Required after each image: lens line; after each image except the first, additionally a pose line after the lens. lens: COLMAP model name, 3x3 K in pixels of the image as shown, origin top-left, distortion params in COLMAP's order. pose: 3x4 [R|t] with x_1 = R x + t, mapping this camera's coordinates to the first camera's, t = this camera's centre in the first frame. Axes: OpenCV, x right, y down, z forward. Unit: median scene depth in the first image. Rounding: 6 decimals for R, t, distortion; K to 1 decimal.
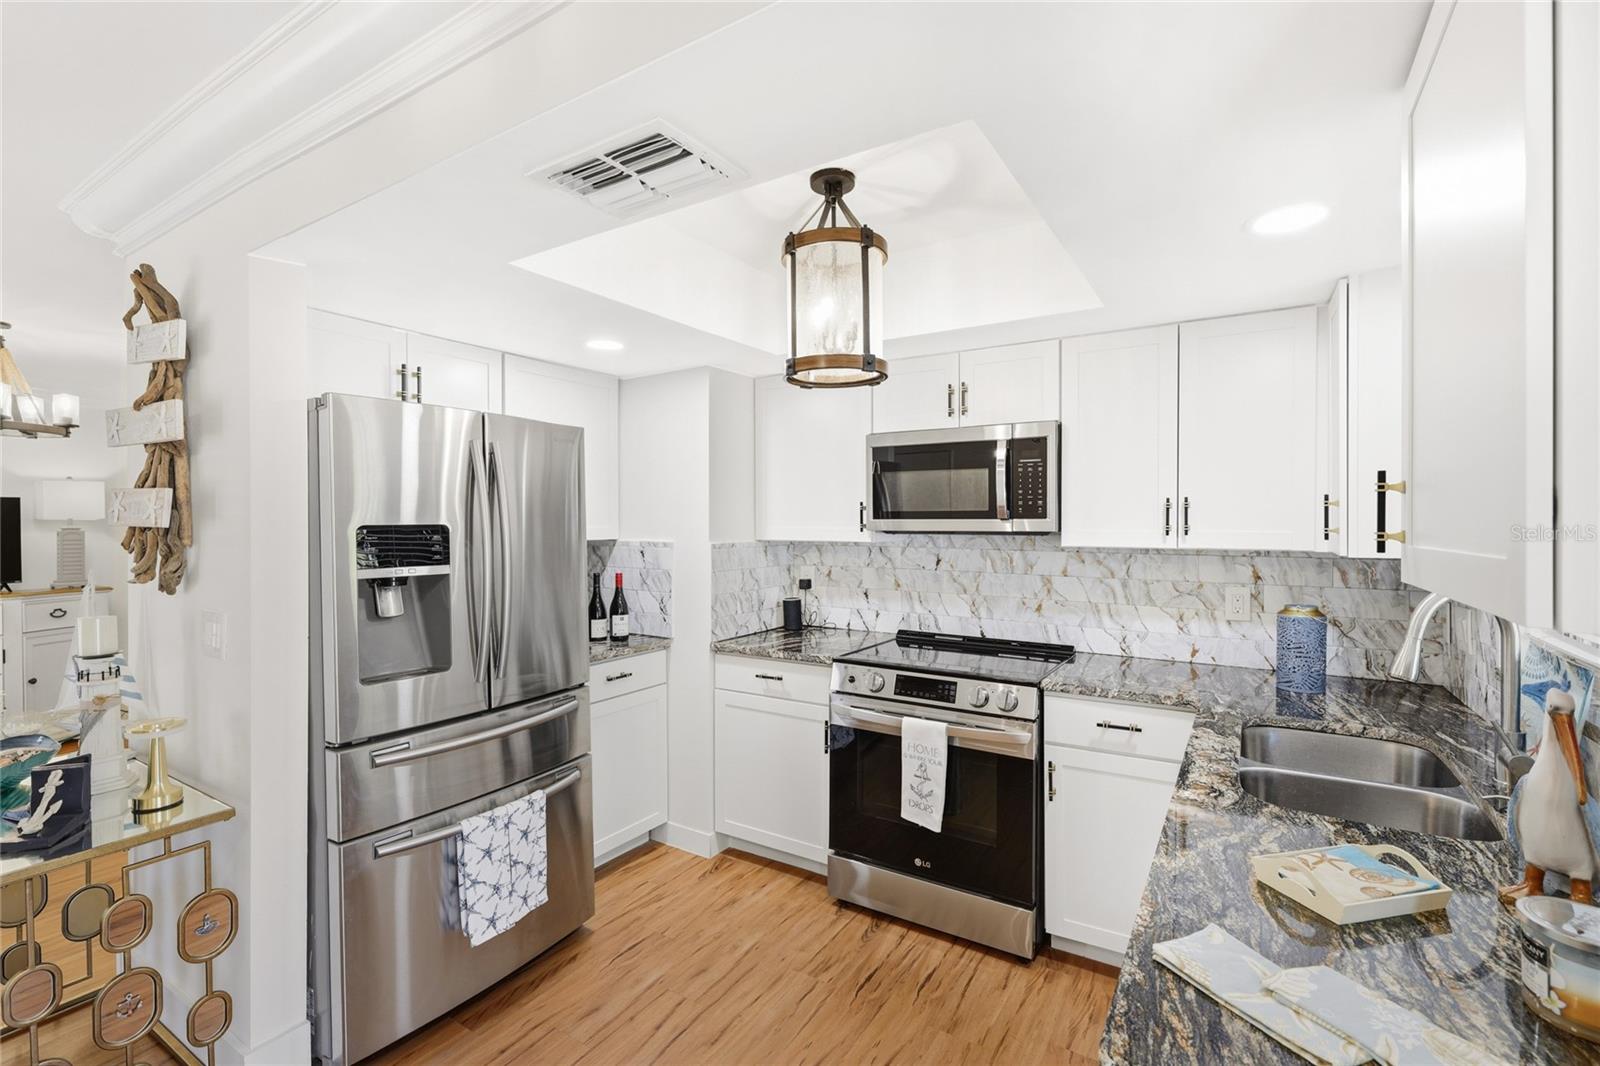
lens RADIAL K [[718.9, 0, 798.6], [0, 718.9, 530.2], [0, 0, 1]] dist [0.002302, 0.000382]
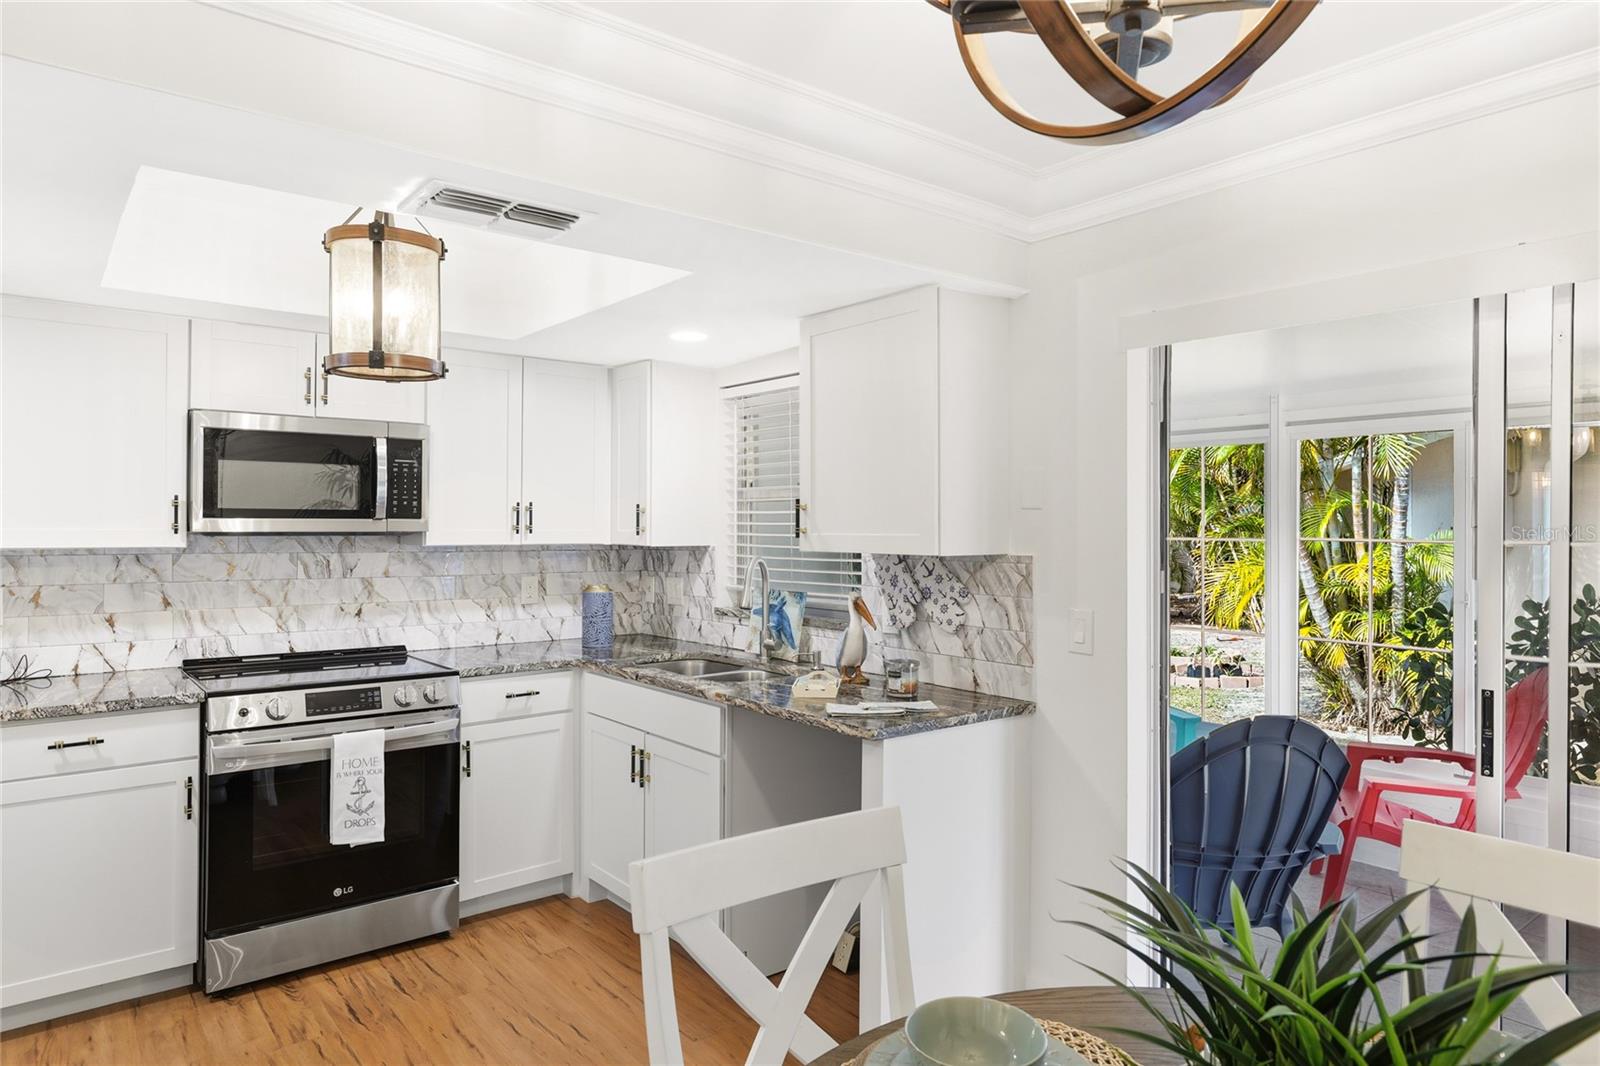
lens RADIAL K [[972.4, 0, 800.0], [0, 972.4, 533.0], [0, 0, 1]] dist [0.003150, 0.000791]
pose [[0.324139, -0.007065, 0.945983, -0.780940], [0.007773, 0.999958, 0.004804, 0.001597], [-0.945978, 0.005796, 0.324180, 0.035181]]
